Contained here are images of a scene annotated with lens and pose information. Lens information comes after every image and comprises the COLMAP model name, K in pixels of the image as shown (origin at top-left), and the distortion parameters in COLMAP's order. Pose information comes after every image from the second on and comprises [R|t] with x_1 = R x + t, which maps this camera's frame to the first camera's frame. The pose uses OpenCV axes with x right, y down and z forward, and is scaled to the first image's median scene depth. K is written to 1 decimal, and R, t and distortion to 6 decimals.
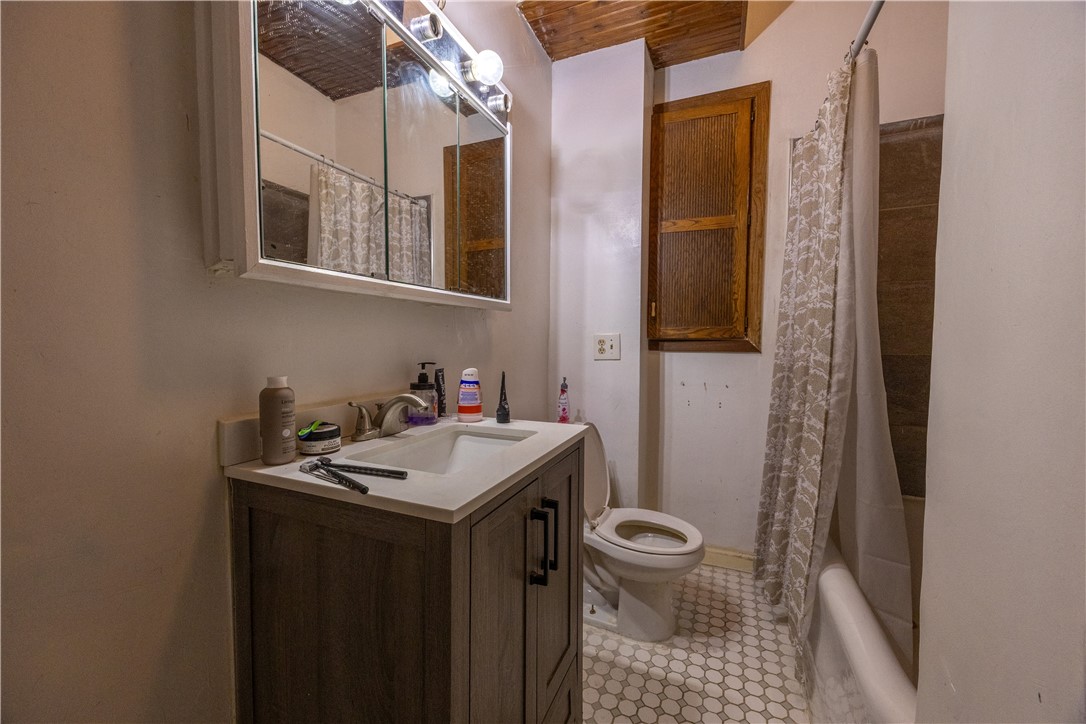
lens RADIAL K [[420.2, 0, 552.1], [0, 420.2, 360.7], [0, 0, 1]] dist [-0.001112, 0.000136]
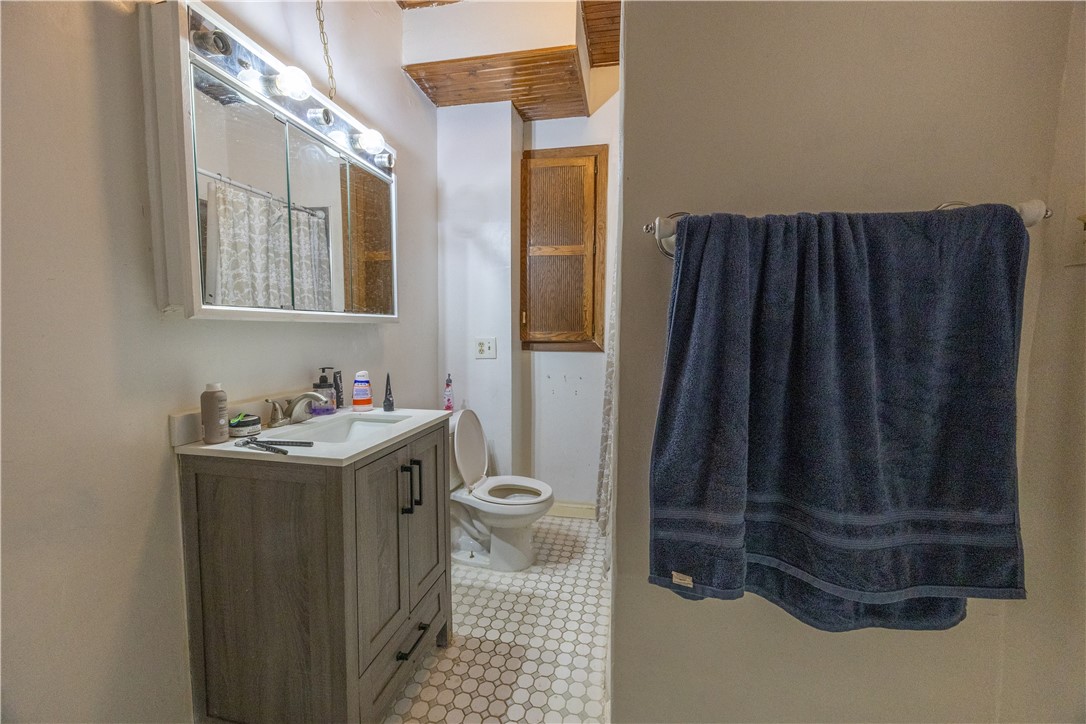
lens RADIAL K [[420.2, 0, 552.1], [0, 420.2, 360.7], [0, 0, 1]] dist [-0.001112, 0.000136]
pose [[0.980608, -0.013379, 0.195523, 0.097463], [0.008628, 0.999647, 0.025133, -0.030988], [-0.195791, -0.022959, 0.980377, -0.302053]]
